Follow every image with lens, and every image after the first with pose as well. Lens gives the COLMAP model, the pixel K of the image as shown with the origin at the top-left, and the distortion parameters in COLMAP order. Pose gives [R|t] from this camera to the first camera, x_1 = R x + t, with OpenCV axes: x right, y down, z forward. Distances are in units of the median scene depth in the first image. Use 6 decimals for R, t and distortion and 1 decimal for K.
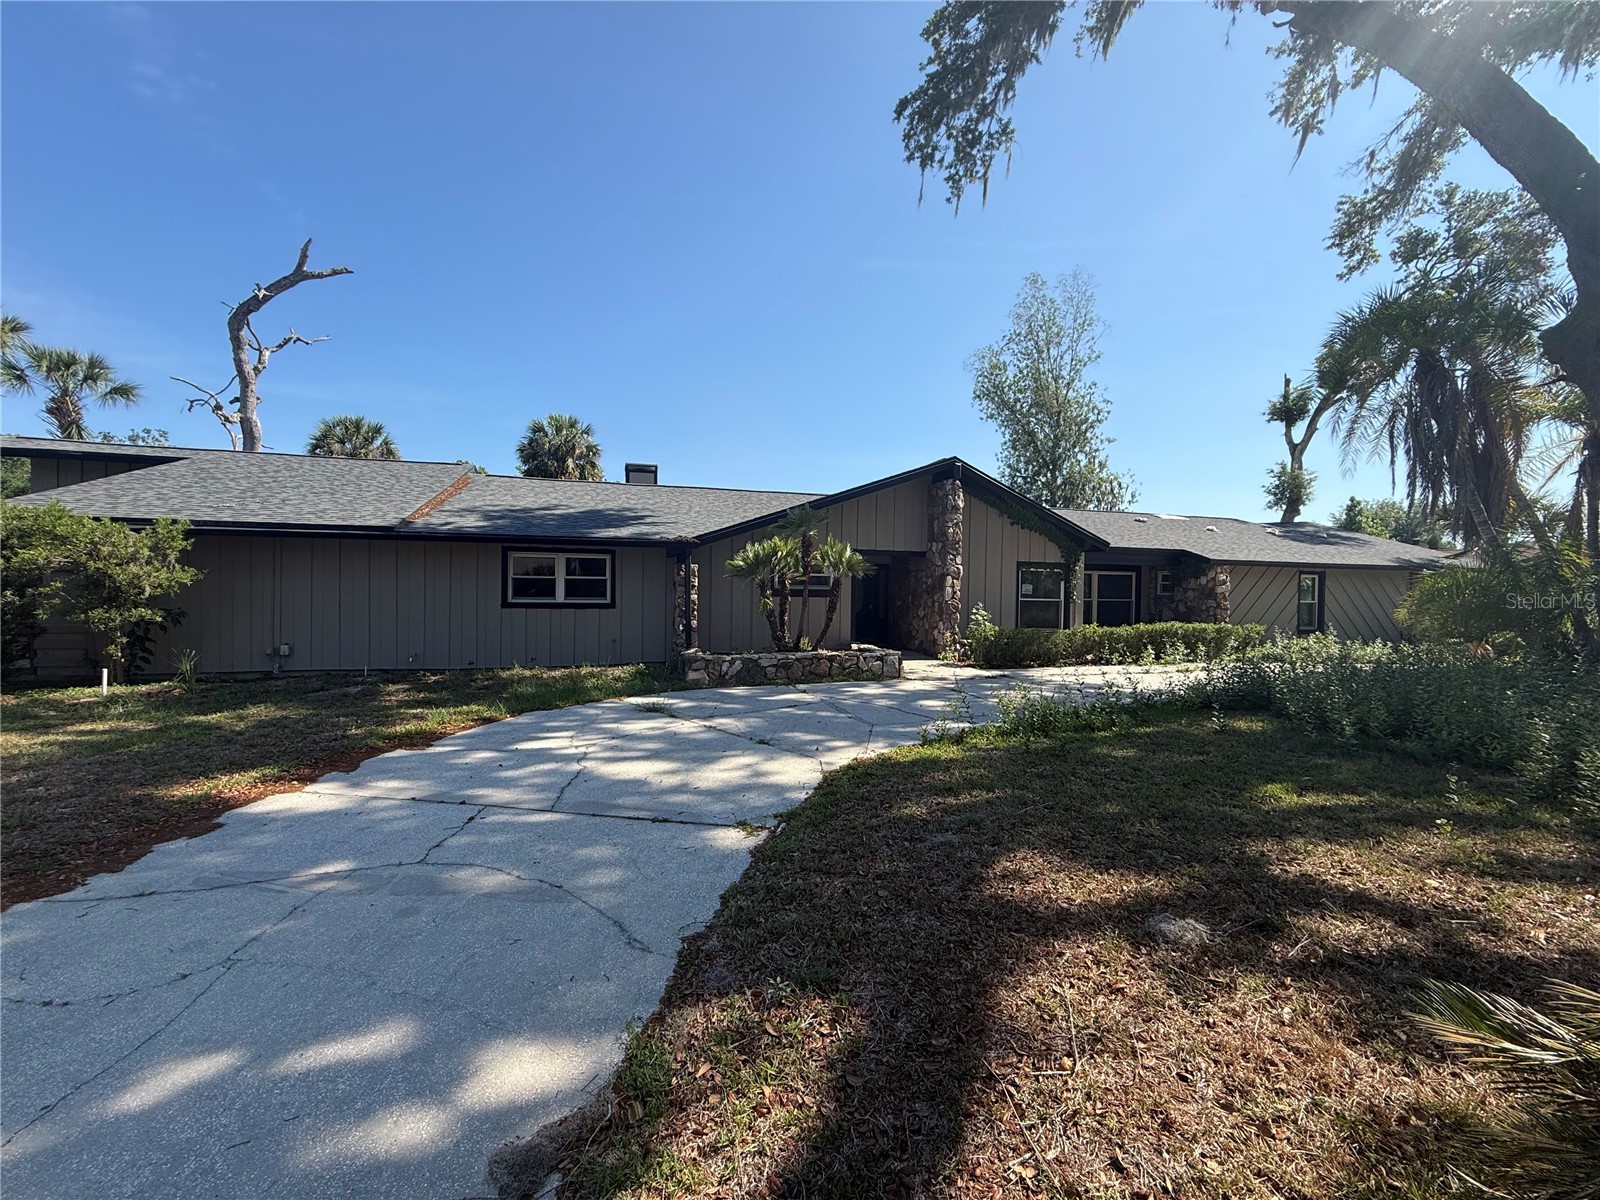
lens RADIAL K [[634.1, 0, 801.3], [0, 634.1, 600.9], [0, 0, 1]] dist [-0.000808, 0.000515]
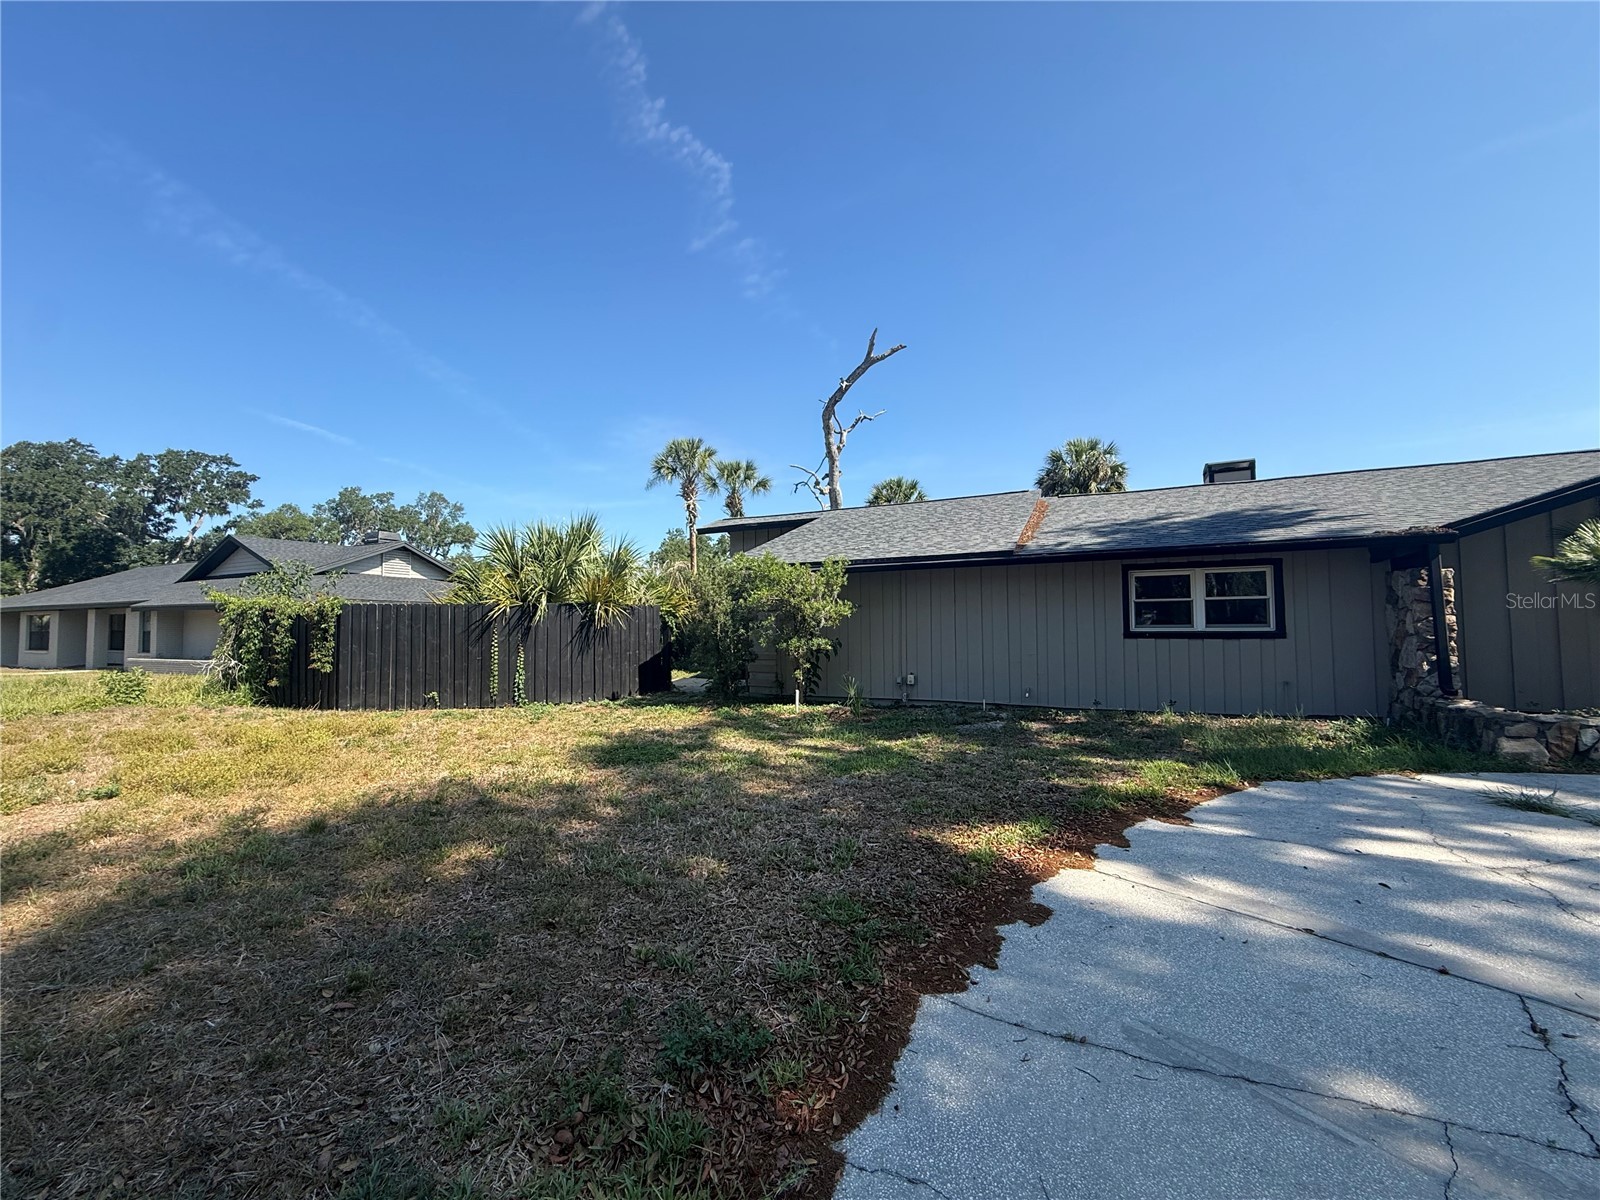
lens RADIAL K [[634.1, 0, 797.4], [0, 634.1, 601.8], [0, 0, 1]] dist [-0.000808, 0.000515]
pose [[0.748471, -0.044951, -0.661642, -0.257449], [0.004479, 0.998020, -0.062737, 0.014868], [0.663153, 0.043993, 0.747190, 0.094082]]
